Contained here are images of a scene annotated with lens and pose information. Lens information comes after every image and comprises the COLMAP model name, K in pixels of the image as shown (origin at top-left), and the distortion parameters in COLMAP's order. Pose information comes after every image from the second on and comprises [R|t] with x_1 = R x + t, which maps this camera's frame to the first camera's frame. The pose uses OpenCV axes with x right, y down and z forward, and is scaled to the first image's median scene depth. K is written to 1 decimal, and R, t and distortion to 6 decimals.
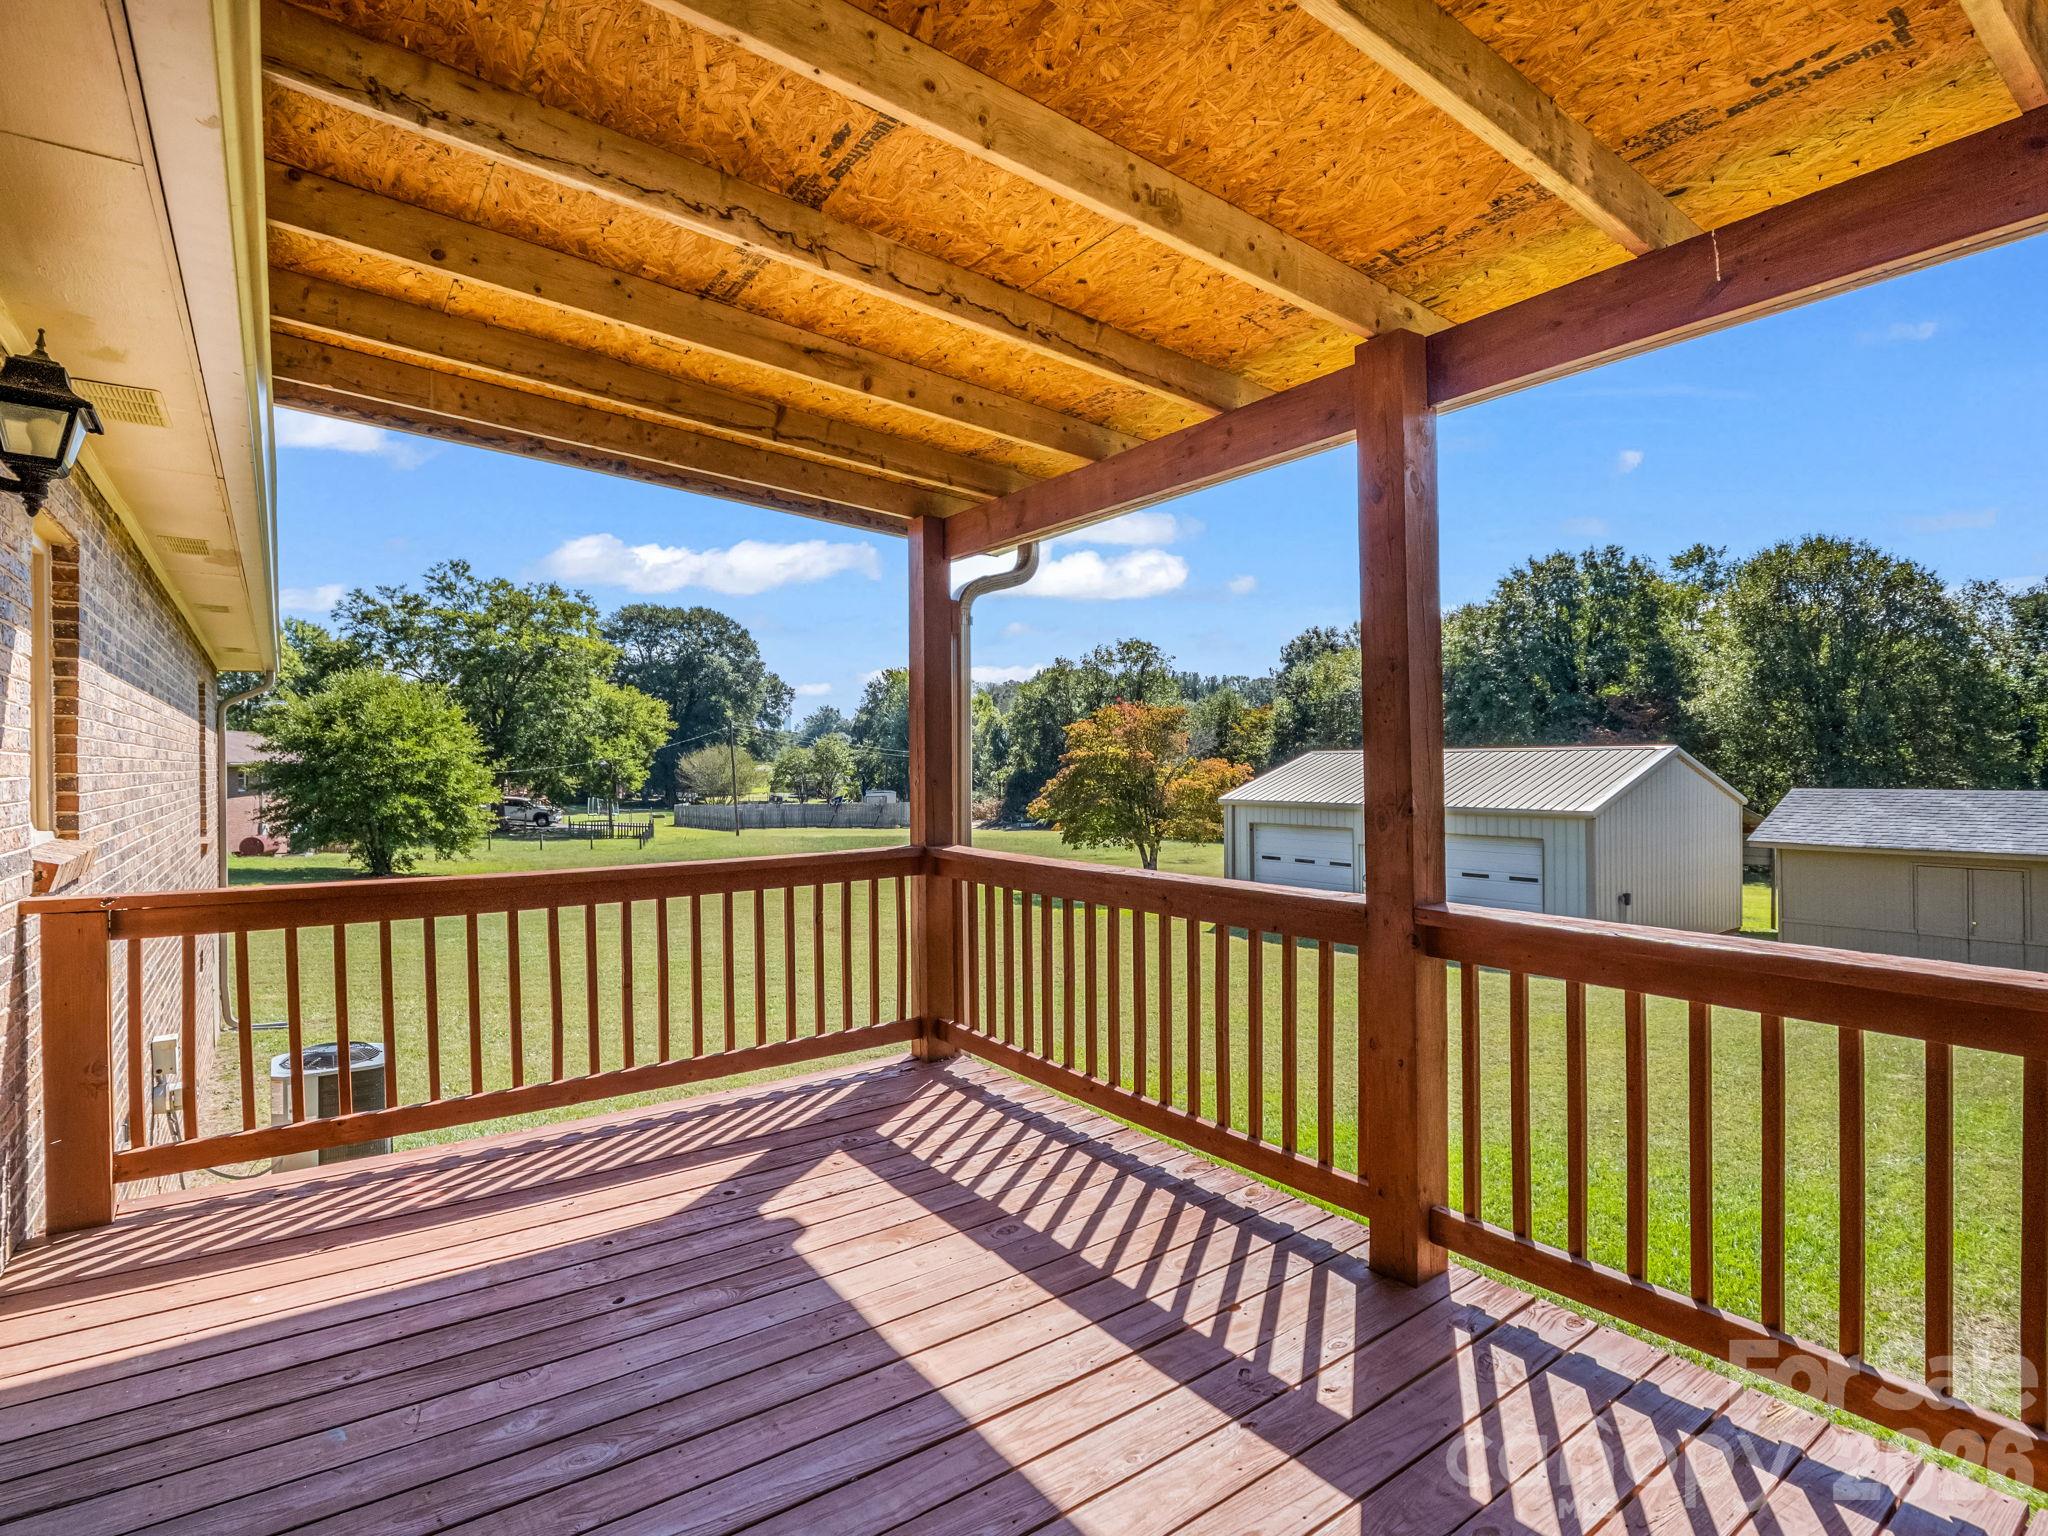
lens RADIAL K [[1014.3, 0, 1064.3], [0, 1014.3, 765.4], [0, 0, 1]] dist [-0.002225, -0.002335]
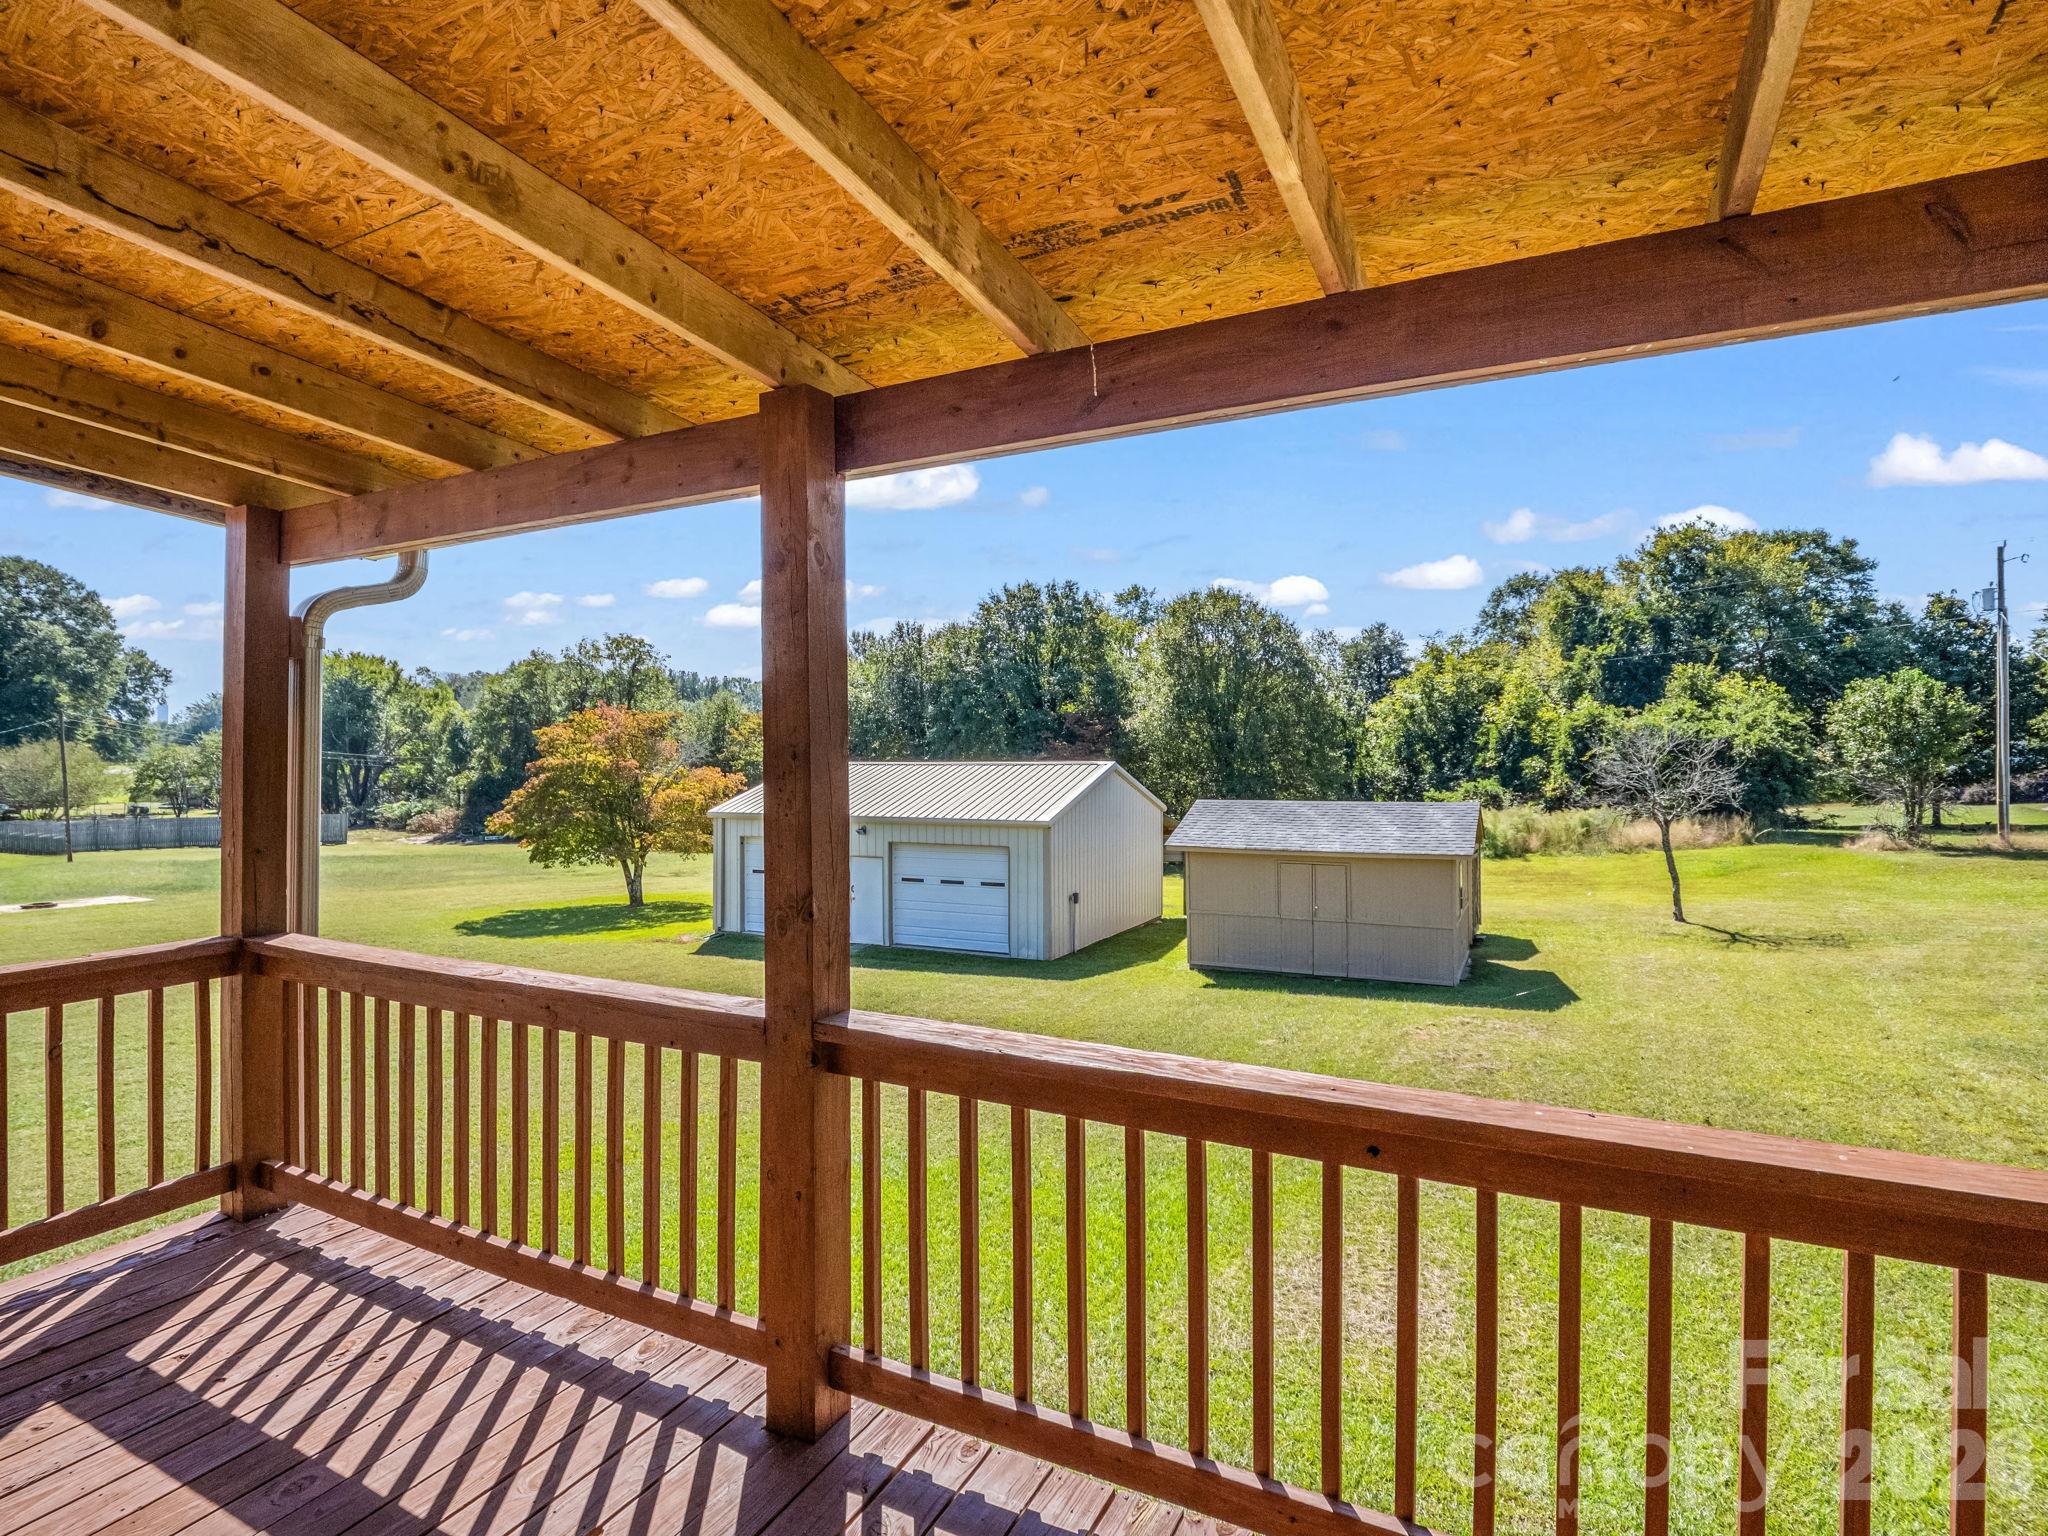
lens RADIAL K [[1000.5, 0, 1024.0], [0, 1000.5, 768.0], [0, 0, 1]] dist [-0.001946, -0.000826]
pose [[0.902646, 0.000194, 0.430384, 0.090796], [-0.001124, 0.999998, 0.001907, -0.065090], [-0.430383, -0.002206, 0.902644, 0.075433]]
